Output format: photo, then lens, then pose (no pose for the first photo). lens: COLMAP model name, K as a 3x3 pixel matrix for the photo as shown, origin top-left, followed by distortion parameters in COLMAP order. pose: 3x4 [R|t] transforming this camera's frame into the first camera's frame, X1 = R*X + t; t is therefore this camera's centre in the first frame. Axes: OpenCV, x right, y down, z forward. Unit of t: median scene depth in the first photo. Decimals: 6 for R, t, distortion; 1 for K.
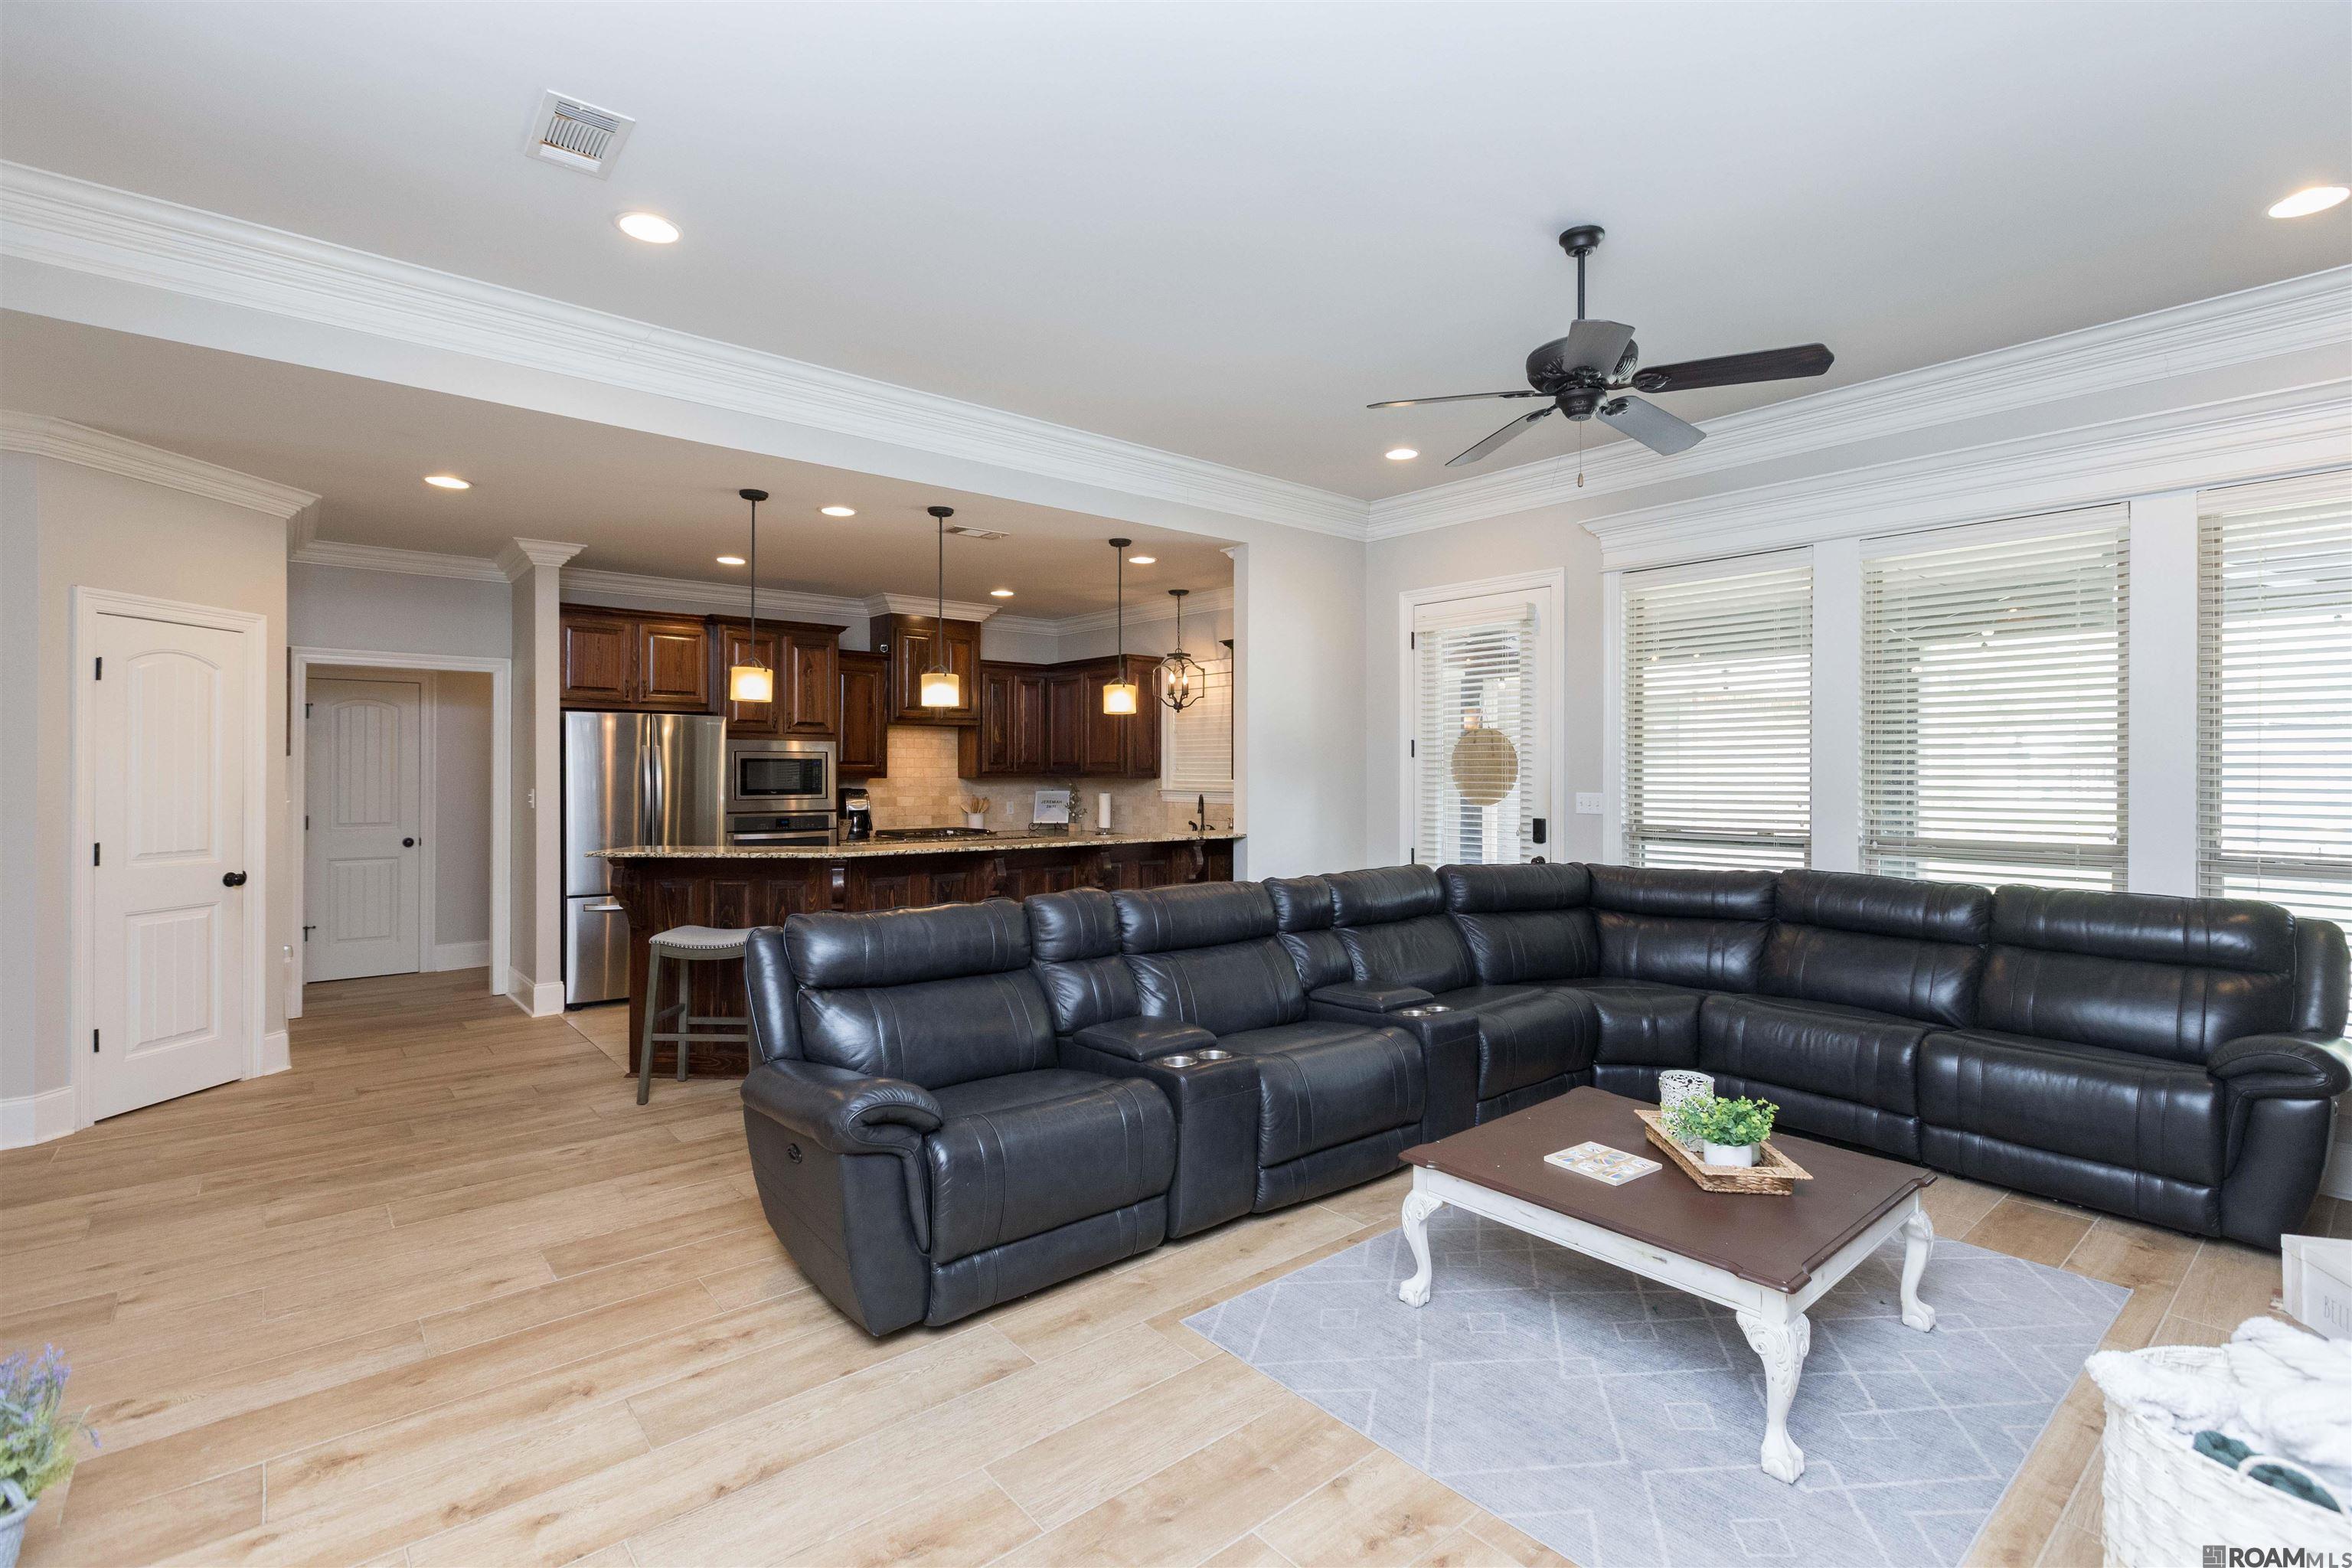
lens RADIAL K [[1054.7, 0, 1185.9], [0, 1054.7, 762.2], [0, 0, 1]] dist [0.006802, -0.003801]
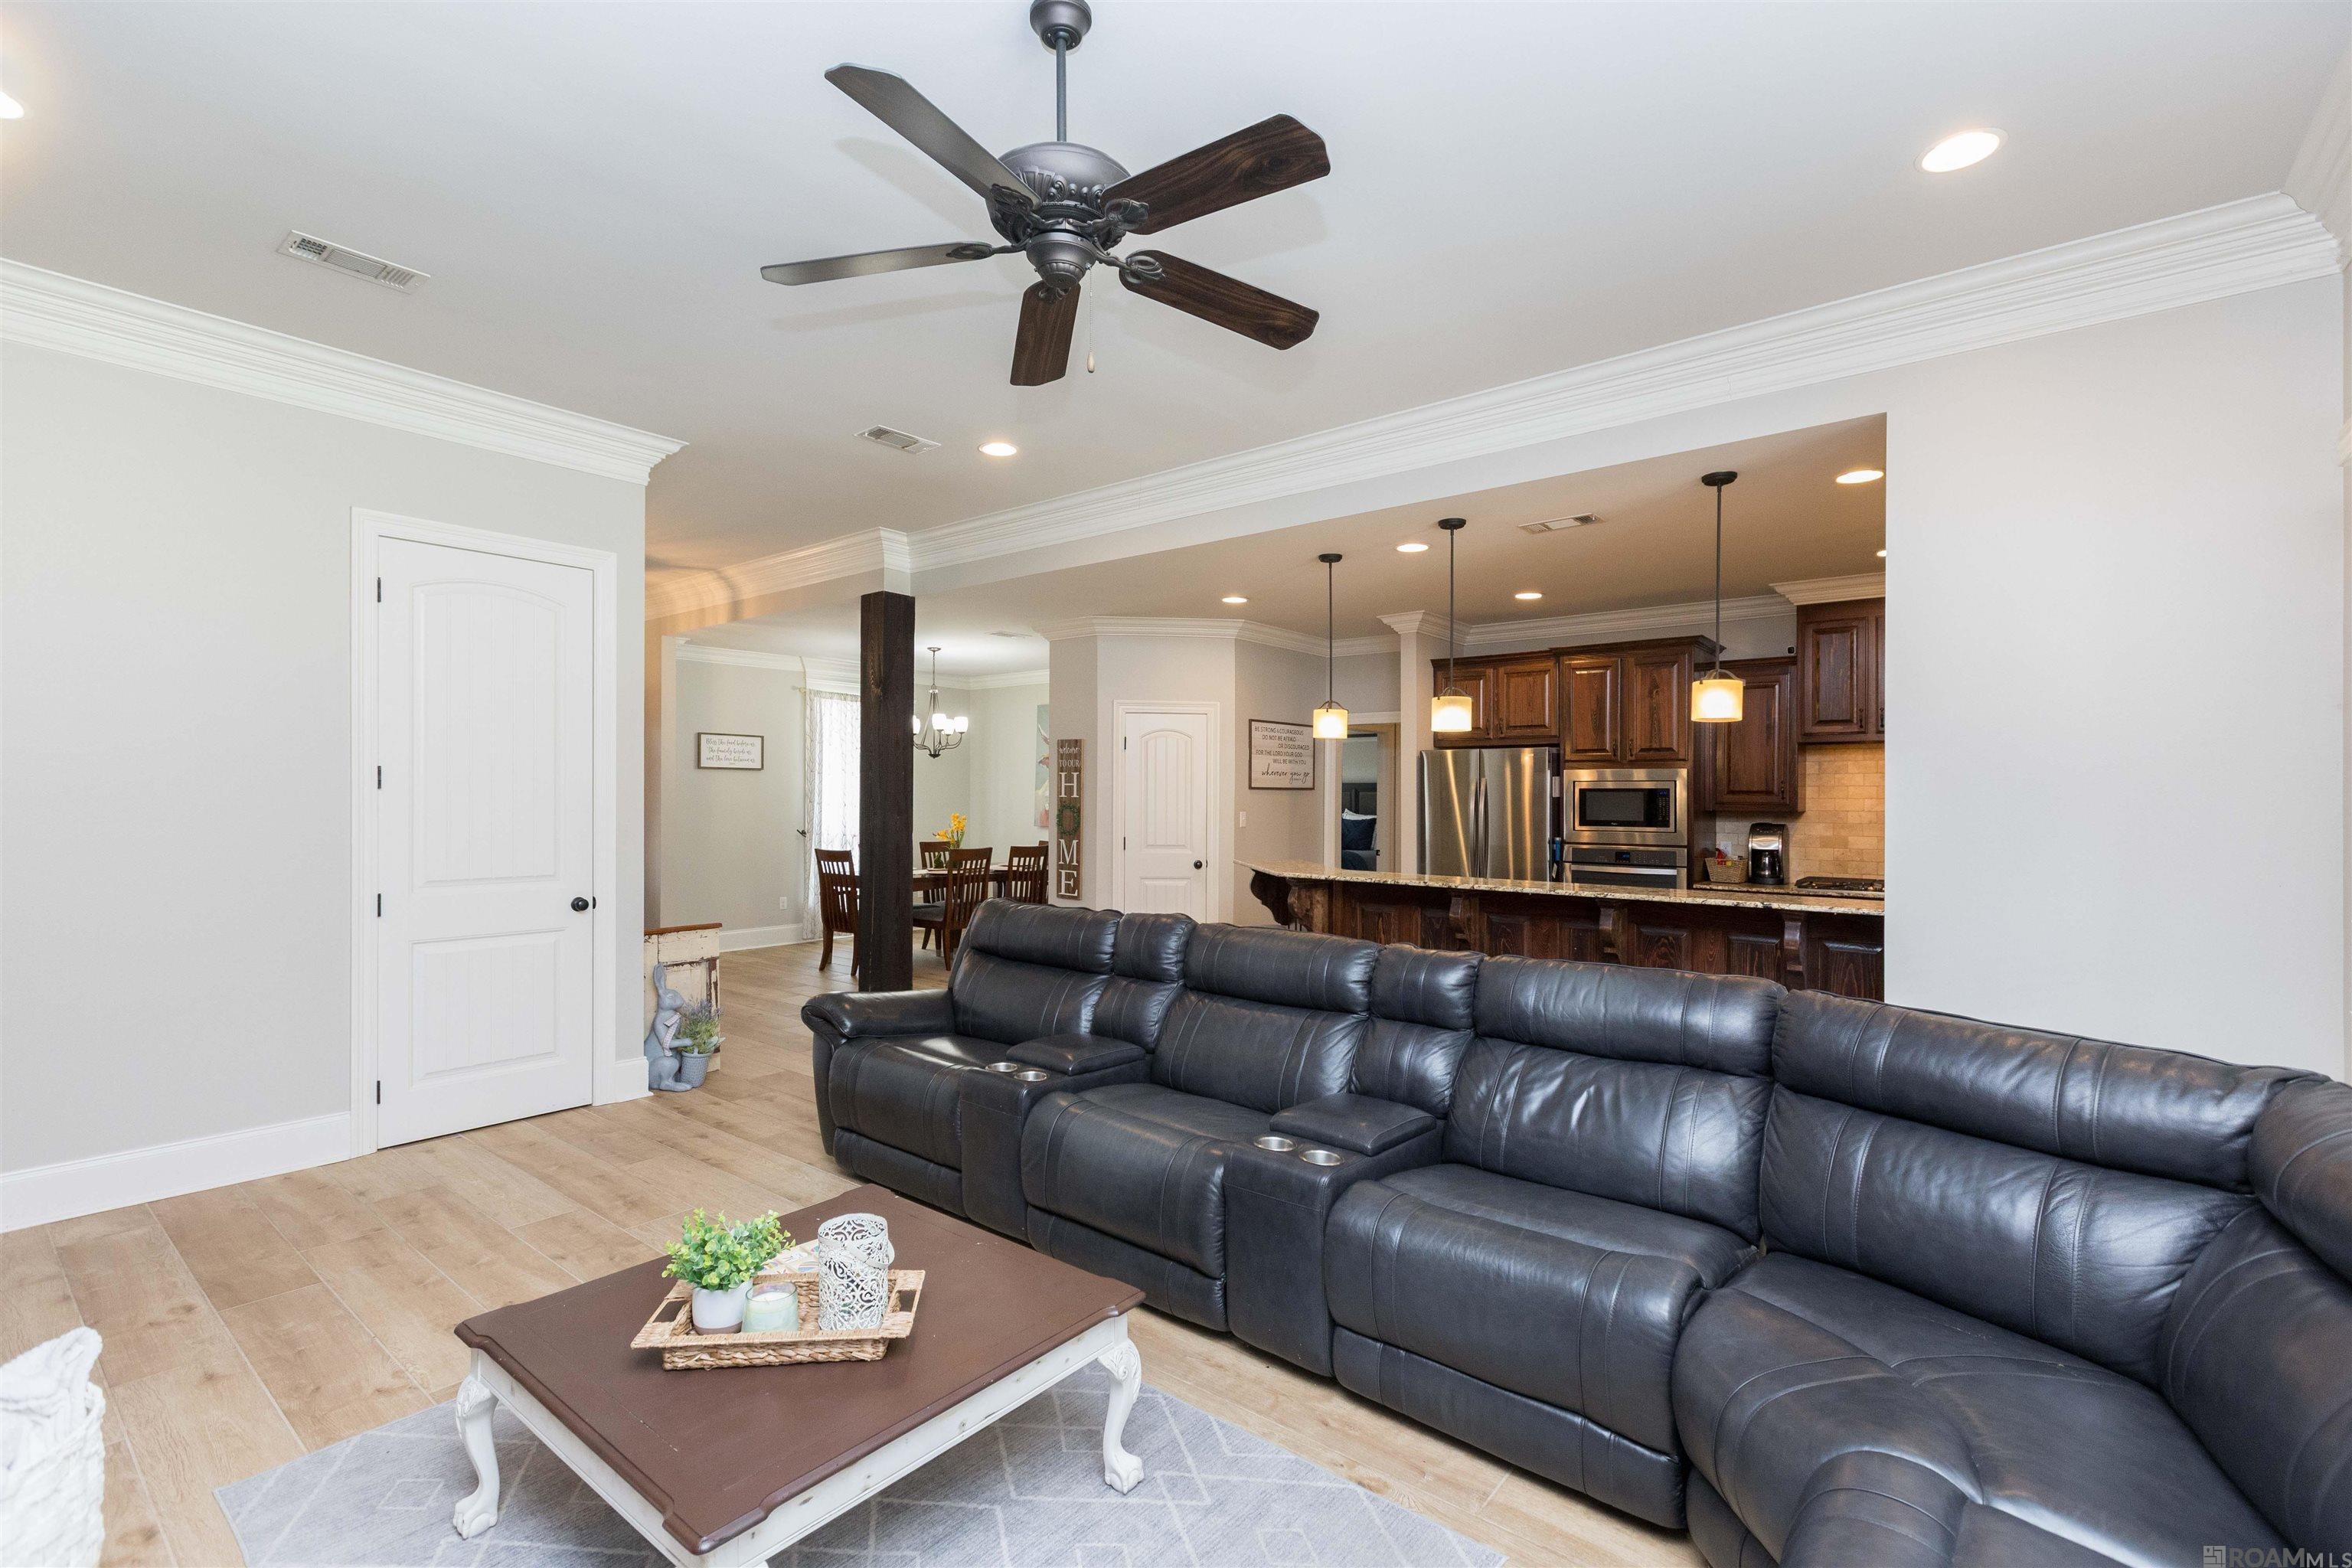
lens RADIAL K [[1054.7, 0, 1158.3], [0, 1054.7, 791.3], [0, 0, 1]] dist [0.006802, -0.003801]
pose [[0.175544, -0.006256, -0.984452, 0.459909], [-0.000782, 0.999979, -0.006494, 0.005396], [0.984471, 0.001909, 0.175535, 0.415574]]
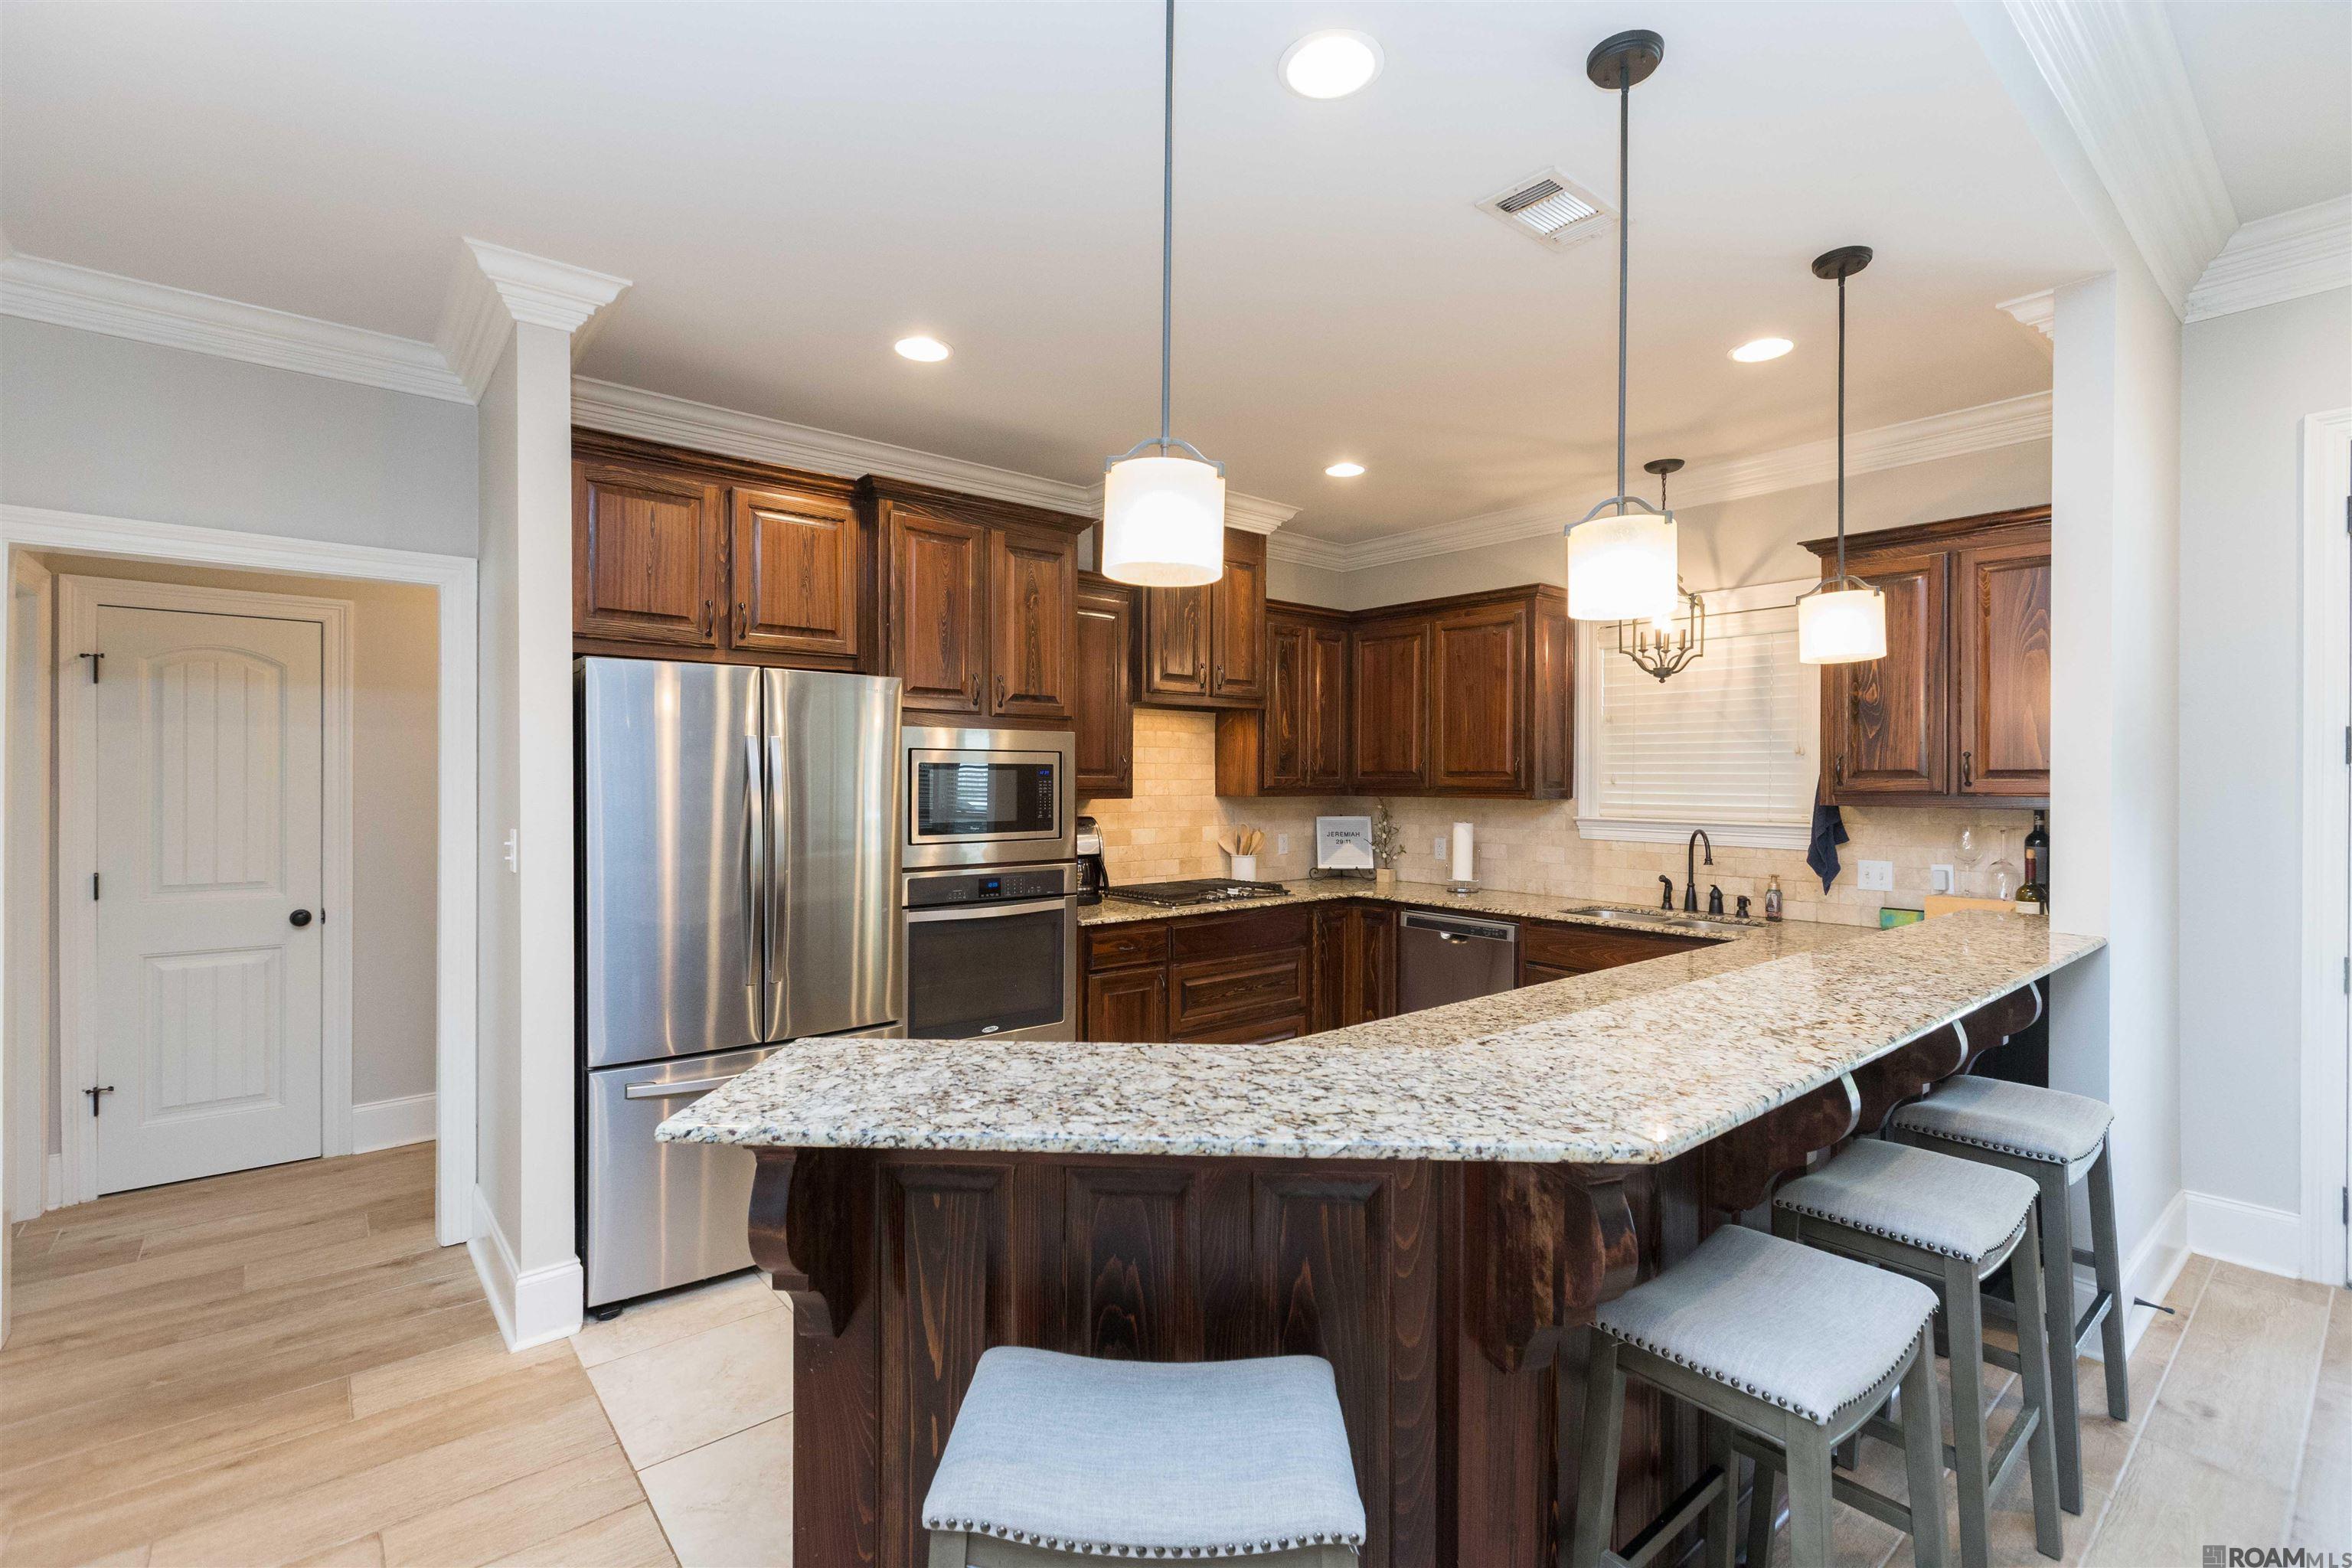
lens RADIAL K [[1054.7, 0, 1165.5], [0, 1054.7, 784.3], [0, 0, 1]] dist [0.006802, -0.003801]
pose [[0.999500, 0.002887, -0.031481, -0.272966], [-0.002465, 0.999907, 0.013438, -0.000300], [0.031517, -0.013354, 0.999414, 0.467918]]
